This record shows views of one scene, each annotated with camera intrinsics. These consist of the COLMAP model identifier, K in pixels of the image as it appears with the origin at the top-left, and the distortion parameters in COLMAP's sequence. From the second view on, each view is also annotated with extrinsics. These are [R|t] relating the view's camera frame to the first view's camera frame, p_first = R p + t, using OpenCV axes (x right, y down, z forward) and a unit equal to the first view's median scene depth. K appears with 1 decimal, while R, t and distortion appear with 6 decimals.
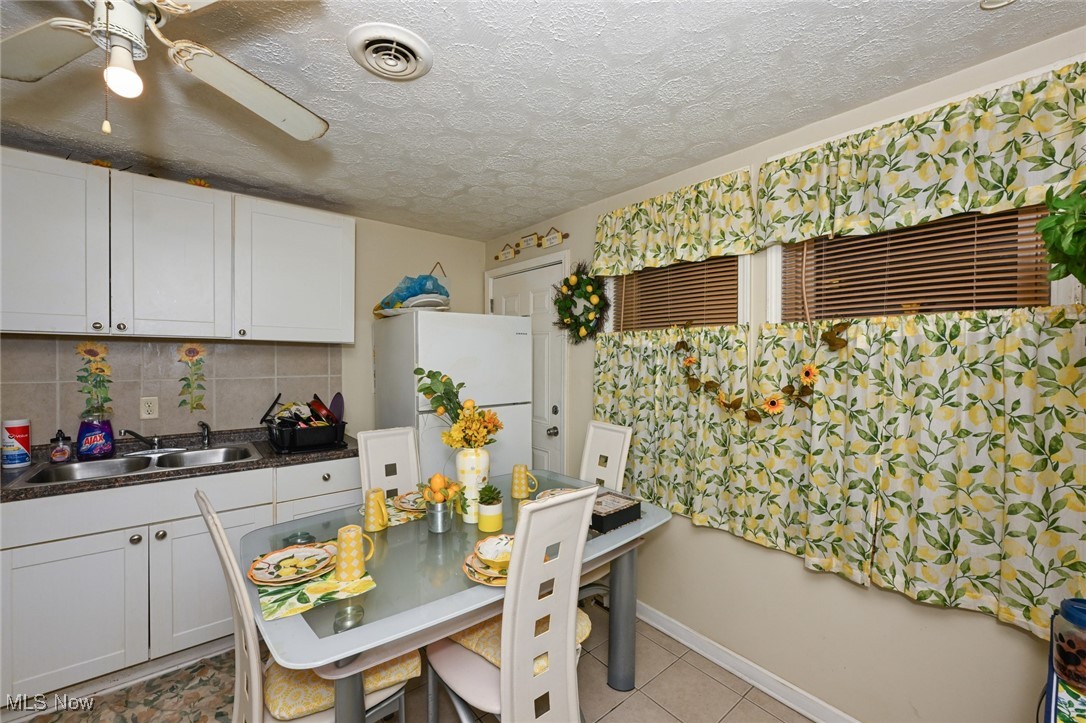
lens RADIAL K [[424.6, 0, 541.3], [0, 424.6, 360.2], [0, 0, 1]] dist [0.000437, 0.000119]
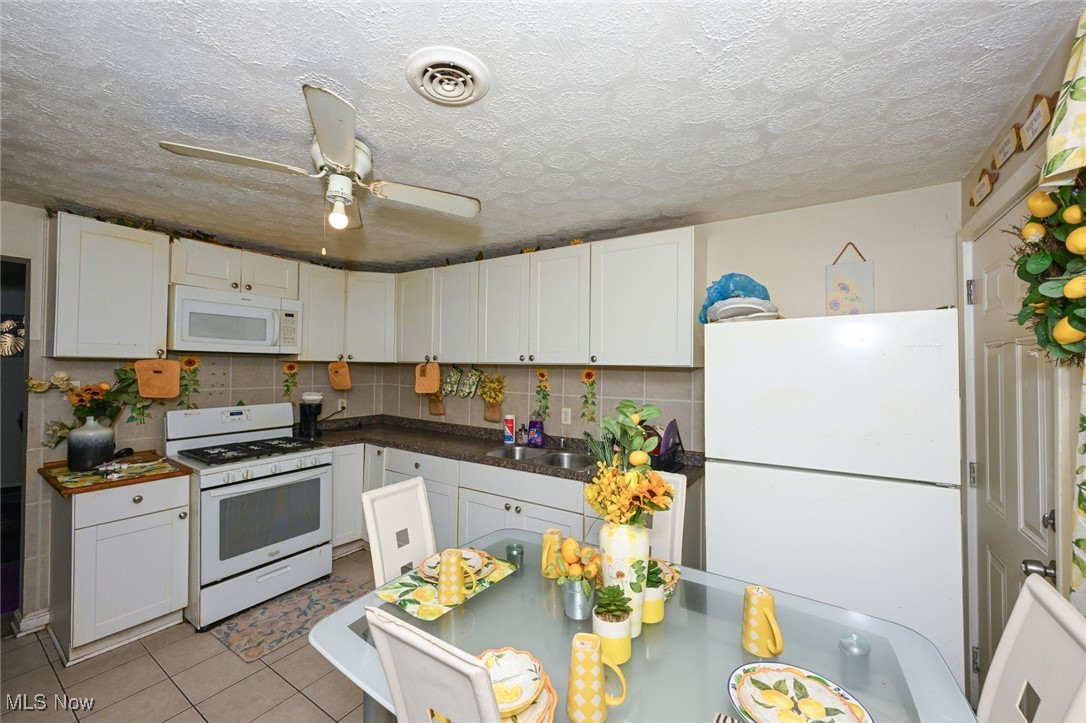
lens RADIAL K [[424.6, 0, 539.4], [0, 424.6, 359.6], [0, 0, 1]] dist [0.000437, 0.000119]
pose [[0.309879, -0.022775, -0.950503, 0.363692], [-0.016942, 0.999422, -0.029471, -0.028441], [0.950625, 0.025236, 0.309314, 0.518327]]
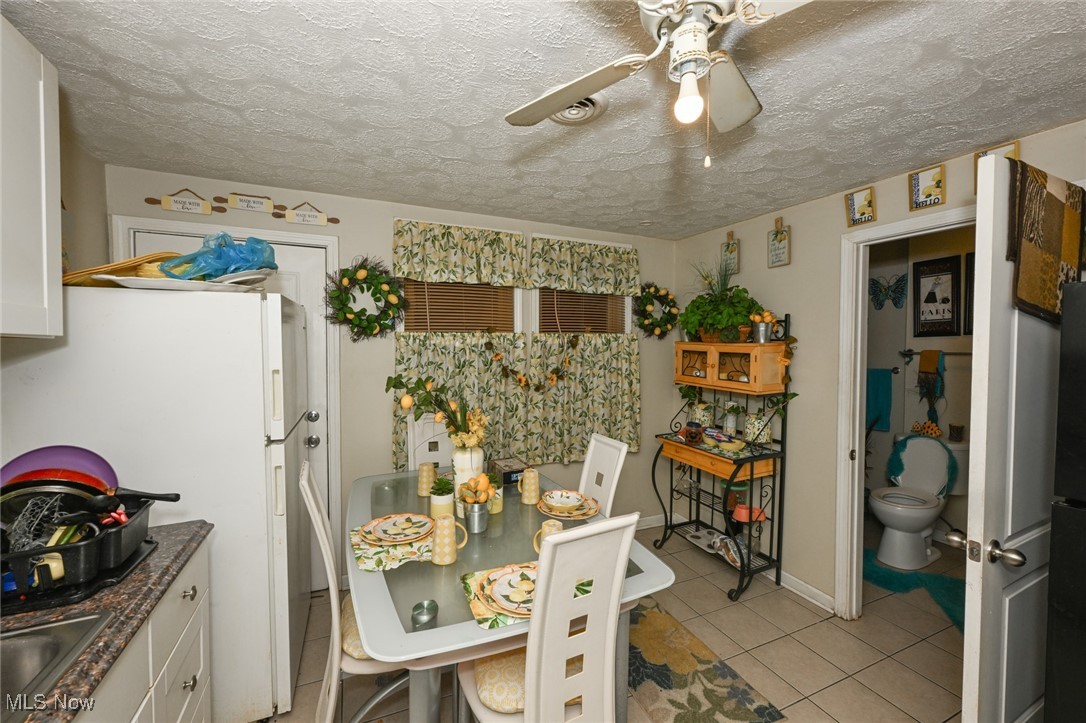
lens RADIAL K [[424.6, 0, 538.6], [0, 424.6, 360.0], [0, 0, 1]] dist [0.000437, 0.000119]
pose [[0.272552, -0.033536, 0.961556, -0.900082], [0.015612, 0.999415, 0.030431, -0.024886], [-0.962014, 0.006718, 0.272917, 0.442835]]
